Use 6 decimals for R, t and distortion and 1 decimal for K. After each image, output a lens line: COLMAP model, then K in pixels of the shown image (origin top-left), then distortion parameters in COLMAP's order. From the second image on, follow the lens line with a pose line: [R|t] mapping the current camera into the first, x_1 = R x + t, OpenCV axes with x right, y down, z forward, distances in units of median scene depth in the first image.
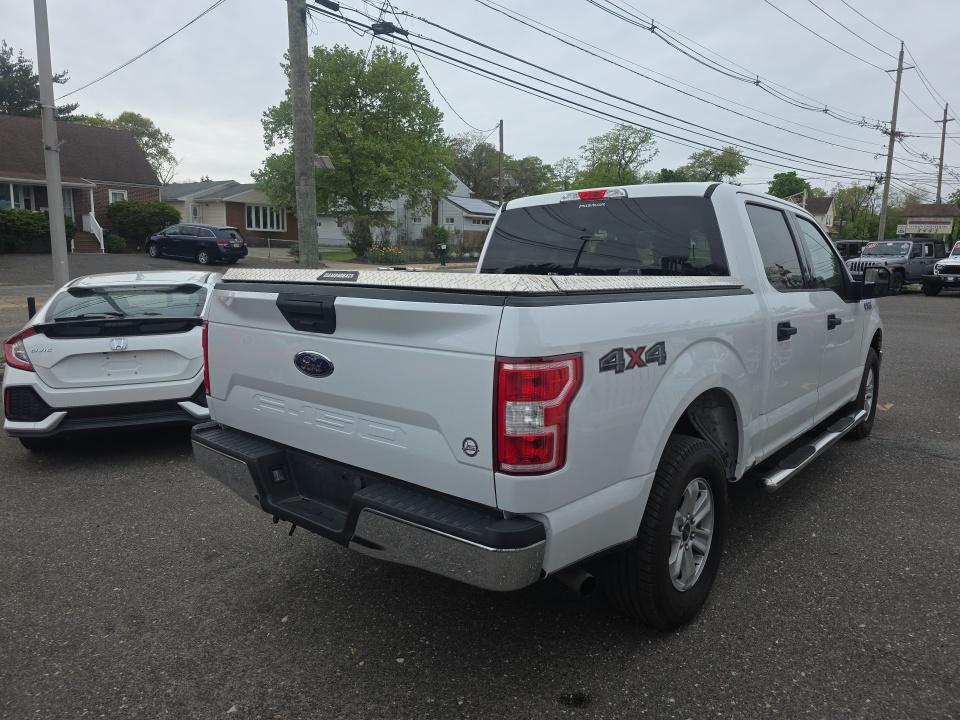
lens RADIAL K [[652.9, 0, 472.8], [0, 652.9, 360.8], [0, 0, 1]] dist [0.057268, -0.055388]
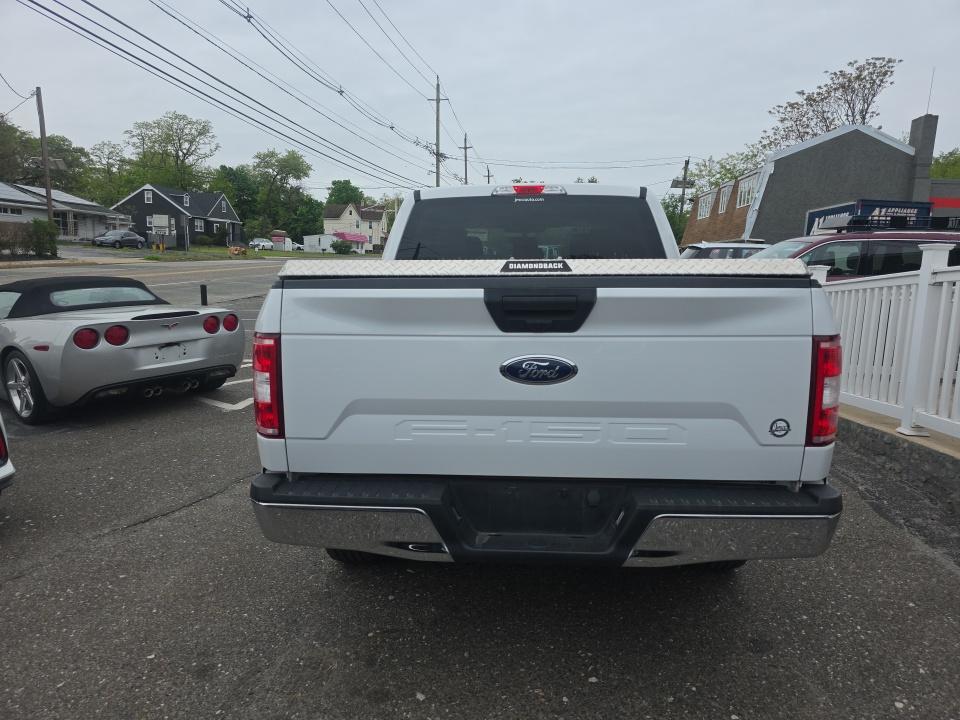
lens RADIAL K [[652.5, 0, 479.6], [0, 652.5, 370.9], [0, 0, 1]] dist [0.059119, -0.054717]
pose [[0.794174, -0.100699, 0.599289, -0.049700], [0.092580, 0.994712, 0.044455, -0.002360], [-0.600596, 0.020177, 0.799298, 0.022678]]
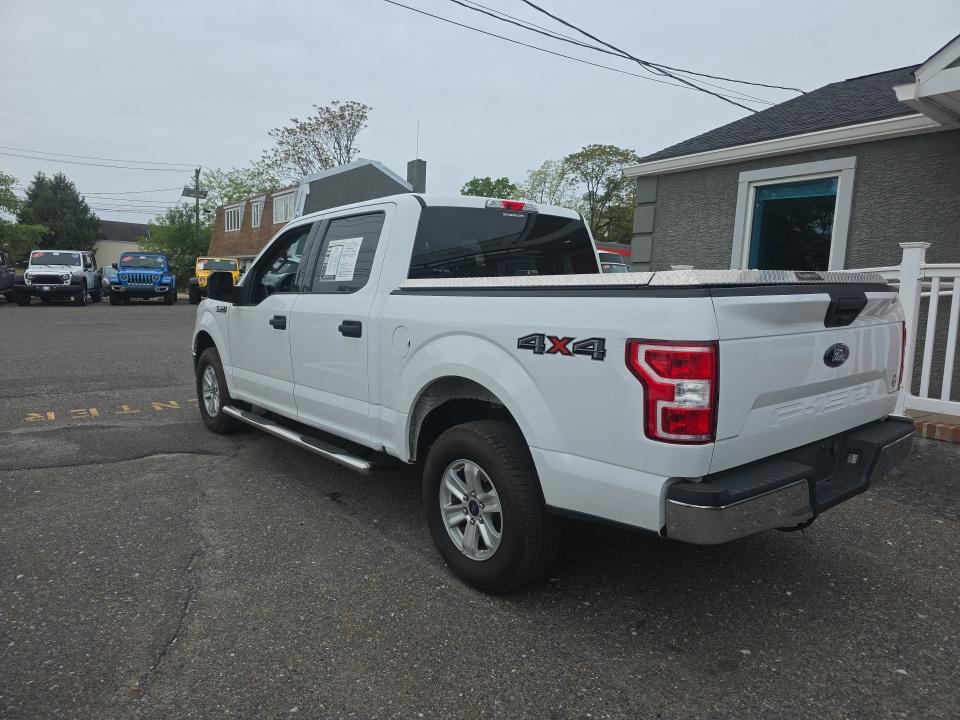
lens RADIAL K [[650.1, 0, 482.7], [0, 650.1, 377.8], [0, 0, 1]] dist [0.057038, -0.050697]
pose [[0.156984, -0.147844, 0.976472, -0.087886], [0.138268, 0.982284, 0.126495, -0.011208], [-0.977874, 0.115157, 0.174645, 0.085627]]
